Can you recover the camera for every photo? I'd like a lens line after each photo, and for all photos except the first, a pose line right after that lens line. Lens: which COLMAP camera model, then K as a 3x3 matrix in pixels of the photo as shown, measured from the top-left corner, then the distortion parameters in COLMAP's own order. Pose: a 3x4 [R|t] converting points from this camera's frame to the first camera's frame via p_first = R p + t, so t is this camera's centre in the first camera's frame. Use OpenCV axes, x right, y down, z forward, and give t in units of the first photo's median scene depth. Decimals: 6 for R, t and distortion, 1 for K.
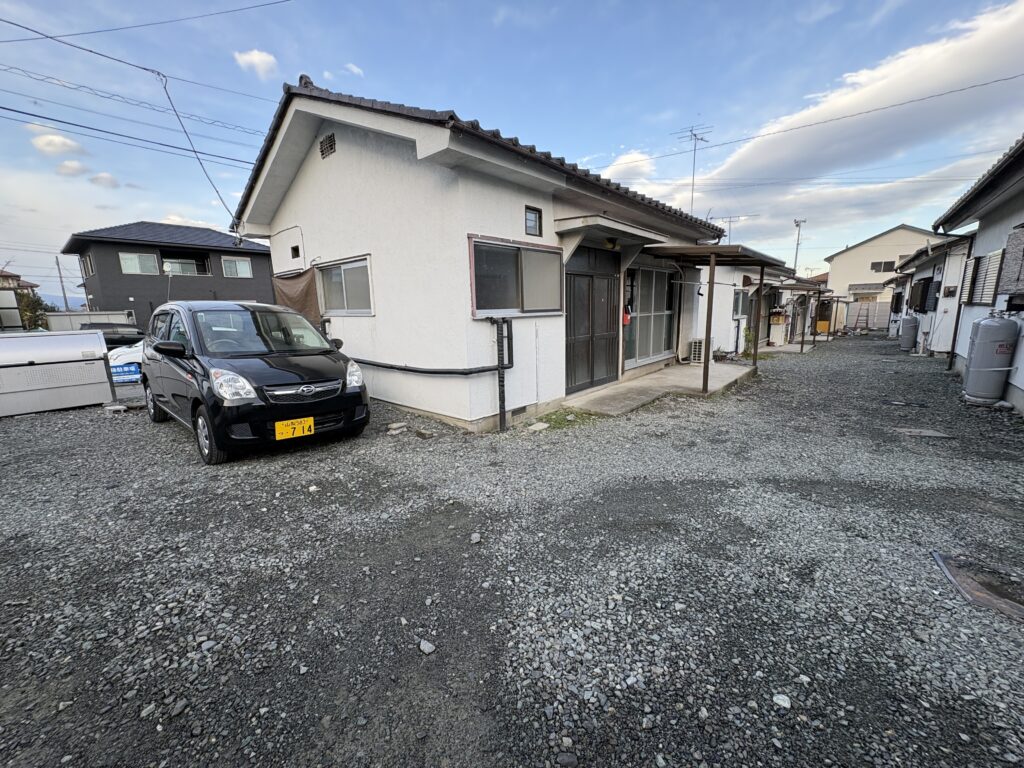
lens RADIAL K [[411.5, 0, 508.8], [0, 411.5, 385.4], [0, 0, 1]] dist [0.000294, 0.001187]
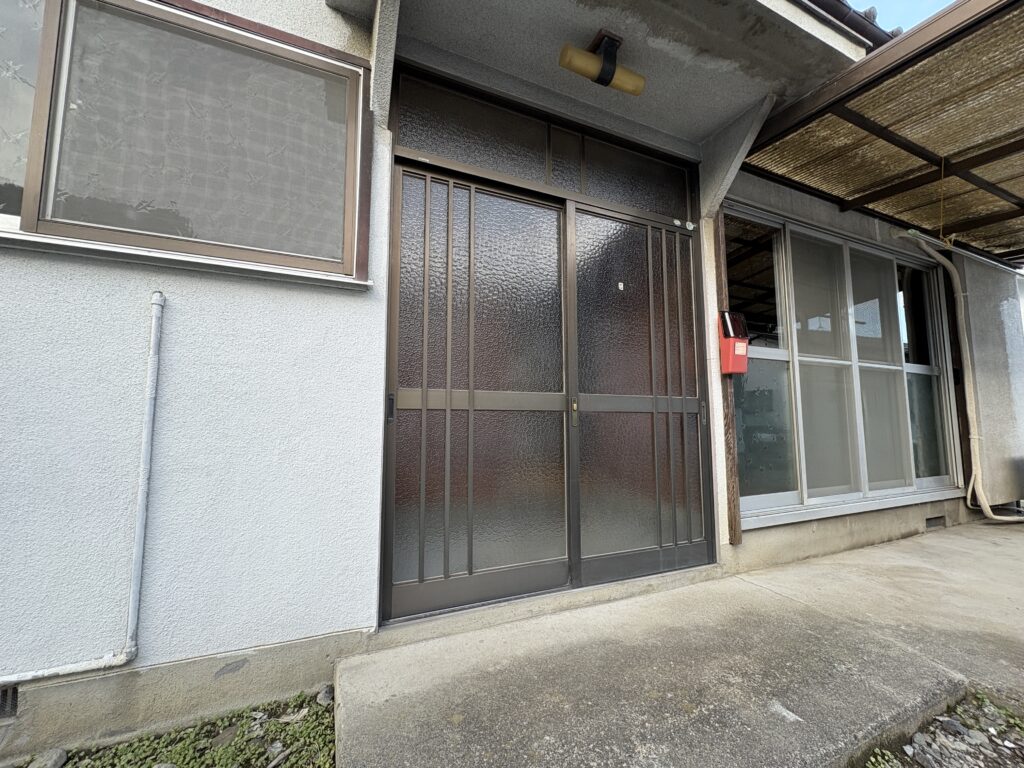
lens RADIAL K [[411.5, 0, 512.9], [0, 411.5, 379.6], [0, 0, 1]] dist [0.000294, 0.001187]
pose [[0.910281, -0.016149, -0.413677, 0.330215], [-0.101071, 0.960334, -0.259892, -0.060024], [0.401465, 0.278385, 0.872541, 0.836830]]
